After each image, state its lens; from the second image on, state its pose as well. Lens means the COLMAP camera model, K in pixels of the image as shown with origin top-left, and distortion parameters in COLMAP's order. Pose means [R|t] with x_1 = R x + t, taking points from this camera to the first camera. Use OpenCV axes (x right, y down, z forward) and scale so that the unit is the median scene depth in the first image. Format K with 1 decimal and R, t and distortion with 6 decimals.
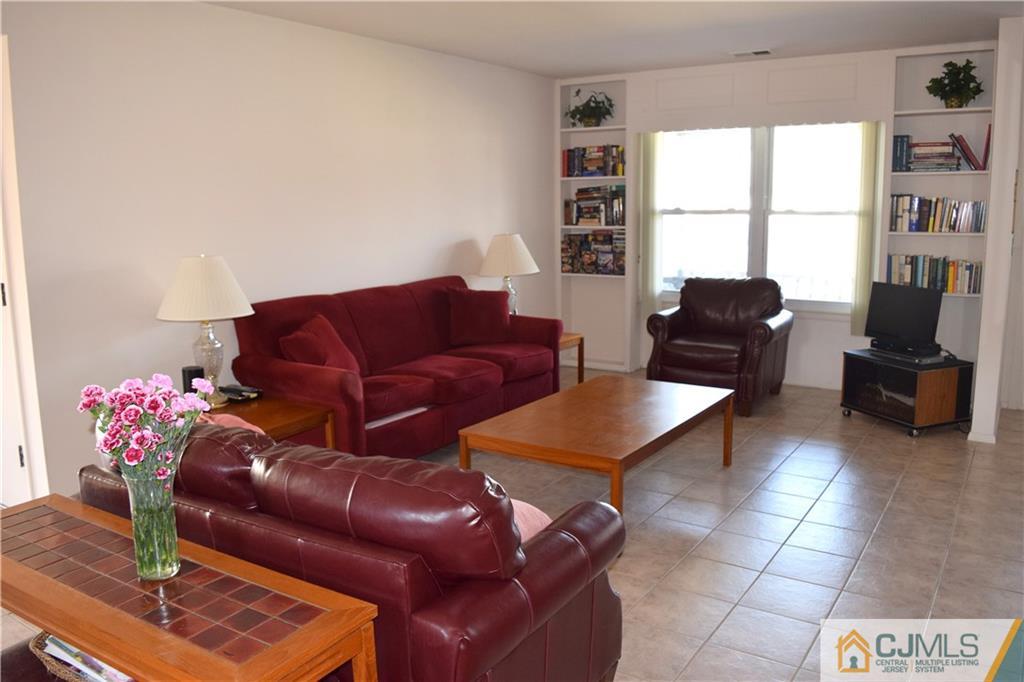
lens RADIAL K [[807.0, 0, 513.7], [0, 807.0, 339.7], [0, 0, 1]] dist [-0.095032, 0.018411]
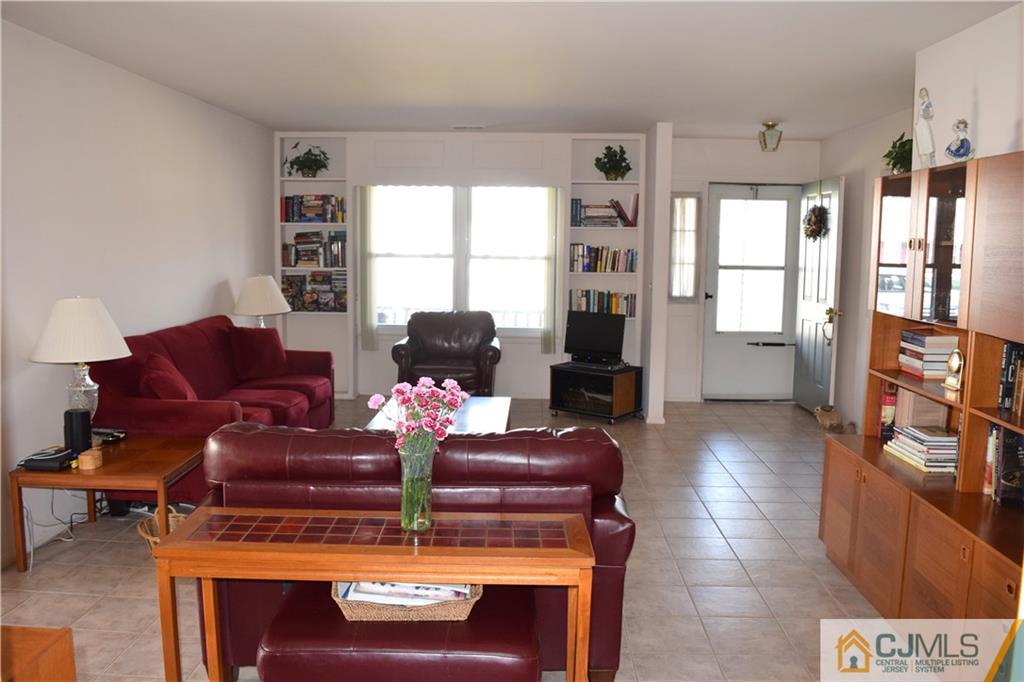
lens RADIAL K [[807.0, 0, 514.5], [0, 807.0, 339.4], [0, 0, 1]] dist [-0.095032, 0.018411]
pose [[0.847525, -0.039137, 0.529310, -0.277531], [0.066158, 0.997290, -0.032192, 0.009238], [-0.526616, 0.062301, 0.847817, -0.062649]]
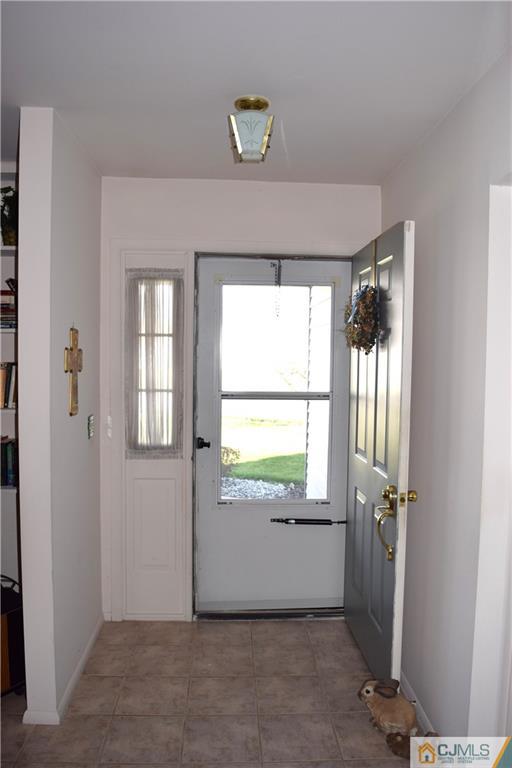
lens RADIAL K [[605.2, 0, 251.4], [0, 605.2, 385.6], [0, 0, 1]] dist [-0.095032, 0.018411]
pose [[0.796680, -0.003747, 0.604390, 0.319272], [0.071447, 0.993553, -0.088019, -0.076891], [-0.600164, 0.113305, 0.791812, 0.339680]]
